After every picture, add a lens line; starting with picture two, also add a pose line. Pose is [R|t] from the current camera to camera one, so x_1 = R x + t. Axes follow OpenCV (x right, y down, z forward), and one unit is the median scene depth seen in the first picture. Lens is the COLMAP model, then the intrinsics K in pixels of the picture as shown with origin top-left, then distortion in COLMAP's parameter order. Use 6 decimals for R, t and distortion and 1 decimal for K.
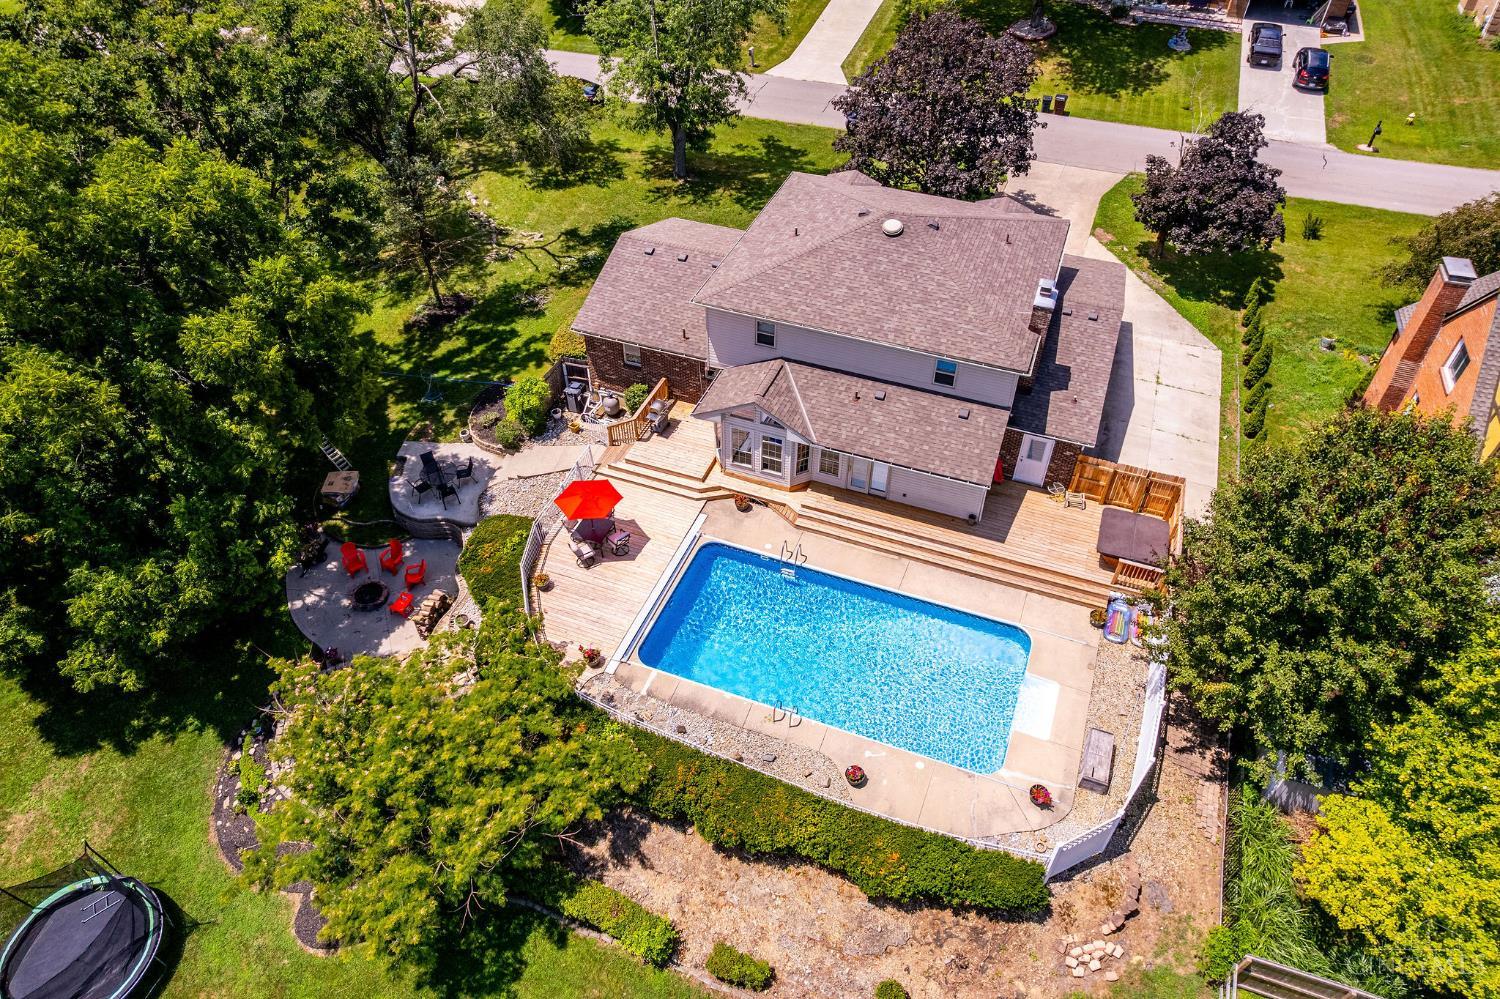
lens RADIAL K [[964.3, 0, 756.4], [0, 964.3, 505.1], [0, 0, 1]] dist [-0.079650, 0.072529]
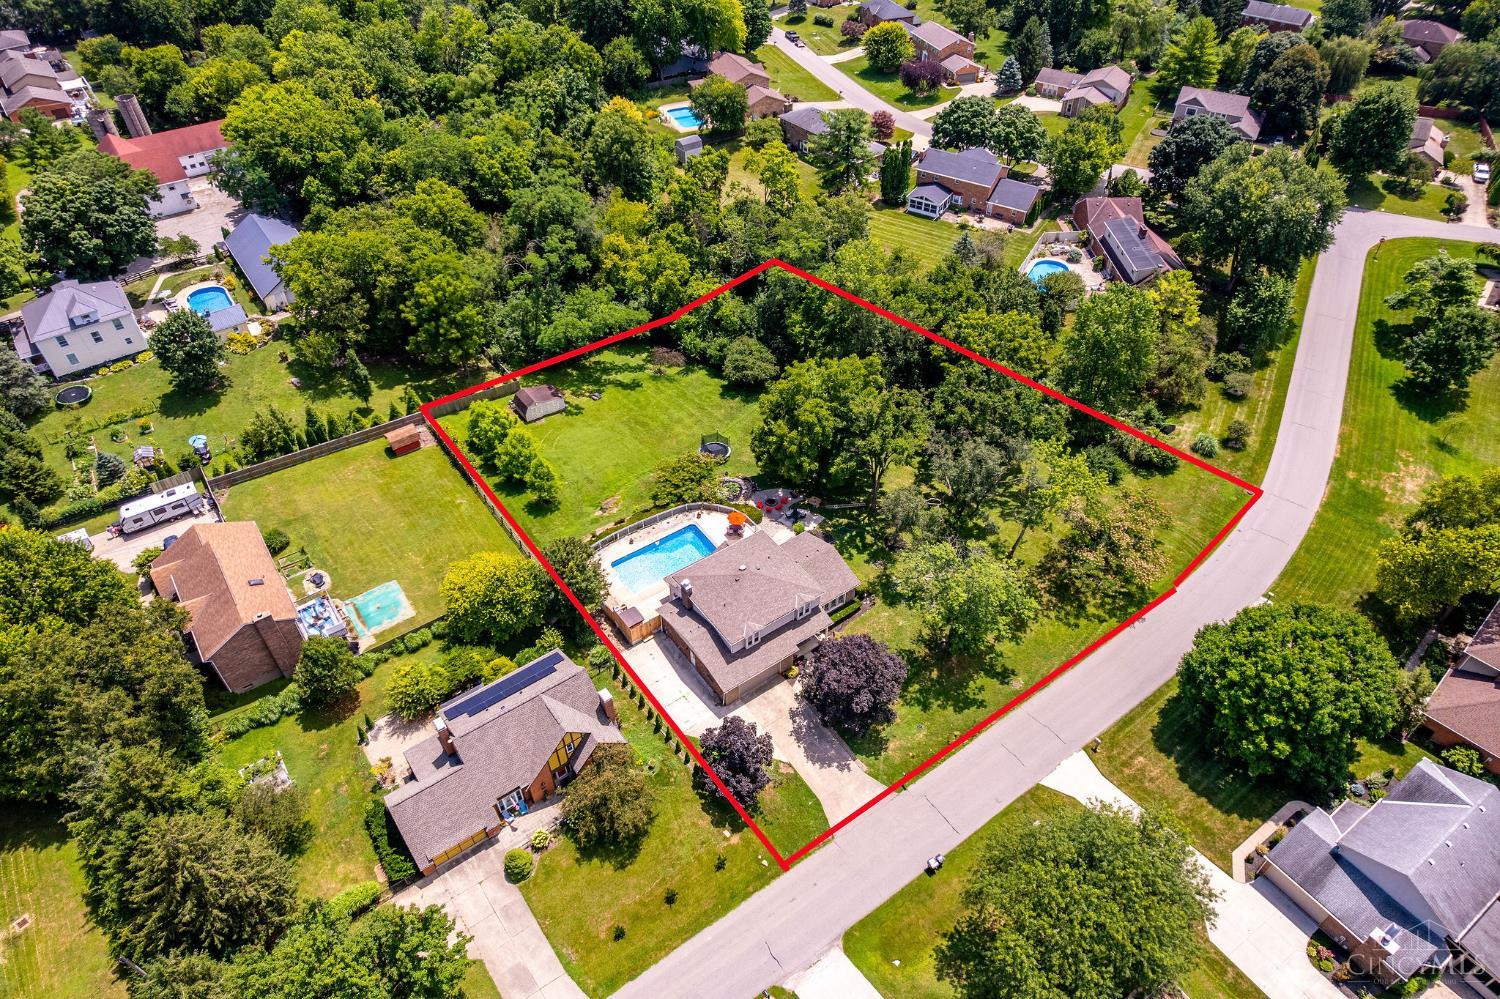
lens RADIAL K [[964.3, 0, 756.4], [0, 964.3, 505.1], [0, 0, 1]] dist [-0.079650, 0.072529]
pose [[-0.557172, 0.566498, -0.607157, 1.755985], [-0.577275, 0.261348, 0.773596, -2.582164], [0.596920, 0.781523, 0.181409, 0.344070]]
